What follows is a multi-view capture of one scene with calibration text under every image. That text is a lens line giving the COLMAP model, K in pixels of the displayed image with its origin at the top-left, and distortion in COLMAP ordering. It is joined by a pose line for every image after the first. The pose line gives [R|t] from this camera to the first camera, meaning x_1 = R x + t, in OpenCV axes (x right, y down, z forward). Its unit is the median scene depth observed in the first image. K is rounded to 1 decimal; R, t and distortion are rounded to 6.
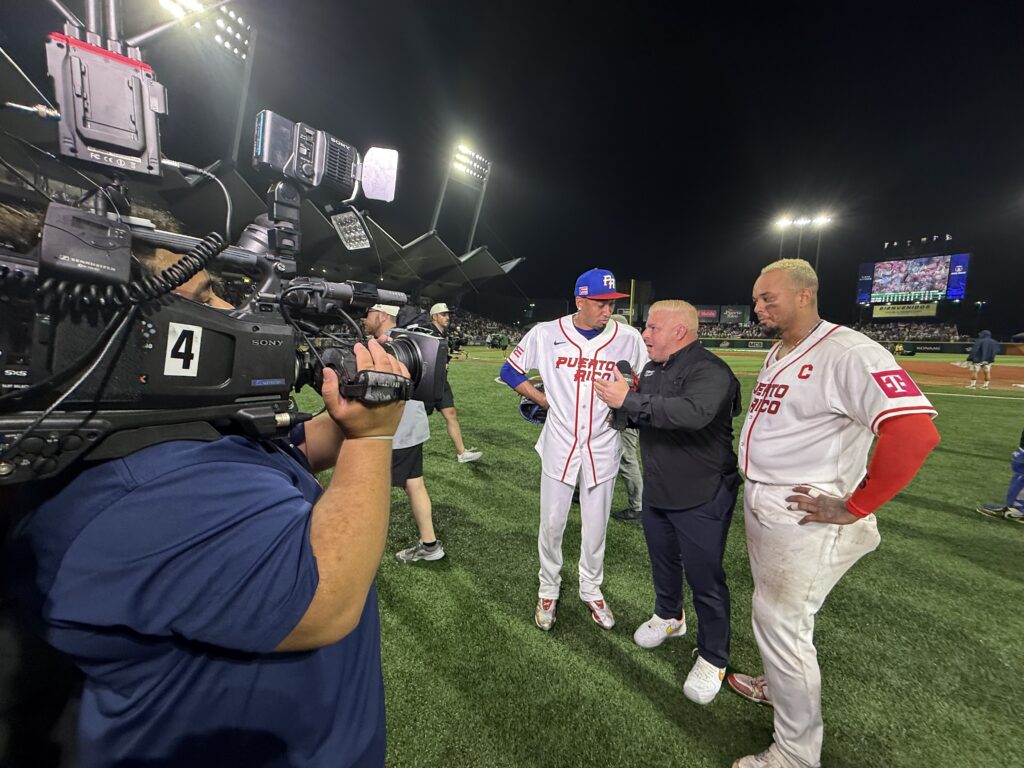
lens RADIAL K [[431.4, 0, 512.0], [0, 431.4, 384.0], [0, 0, 1]] dist [-0.021831, -0.000003]
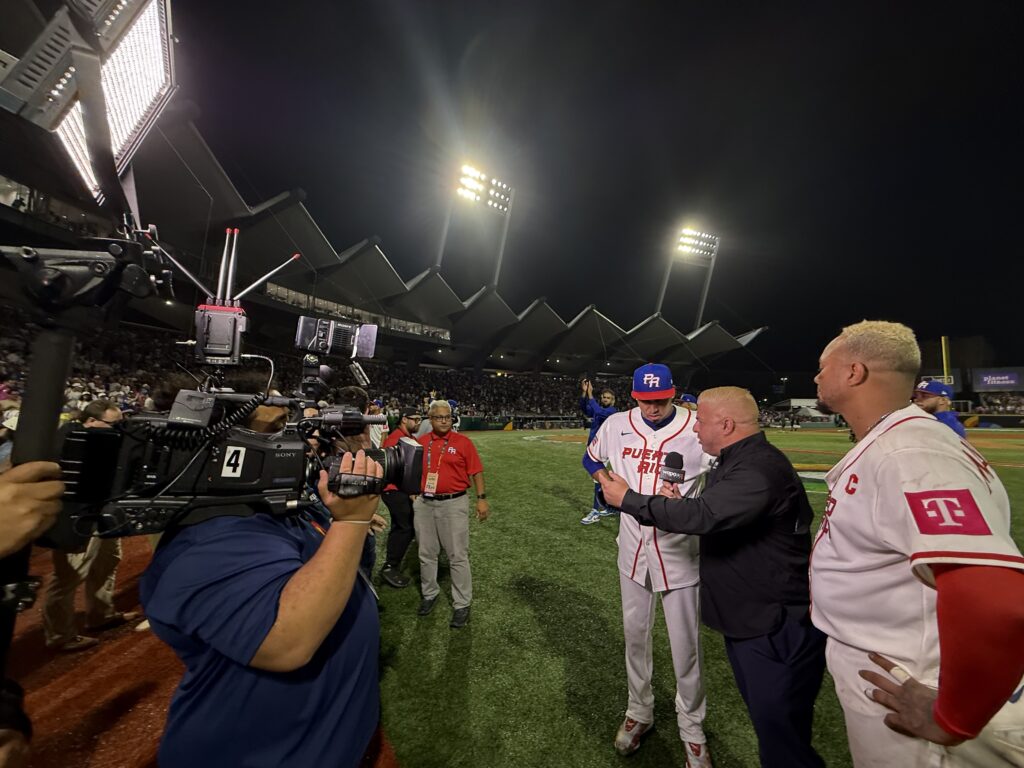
lens RADIAL K [[398.3, 0, 512.0], [0, 398.3, 384.0], [0, 0, 1]] dist [0.019651, -0.000187]
pose [[0.866824, -0.072063, -0.493380, 0.656826], [-0.017051, 0.984638, -0.173774, -0.078628], [0.498323, 0.159044, 0.852279, 0.069371]]
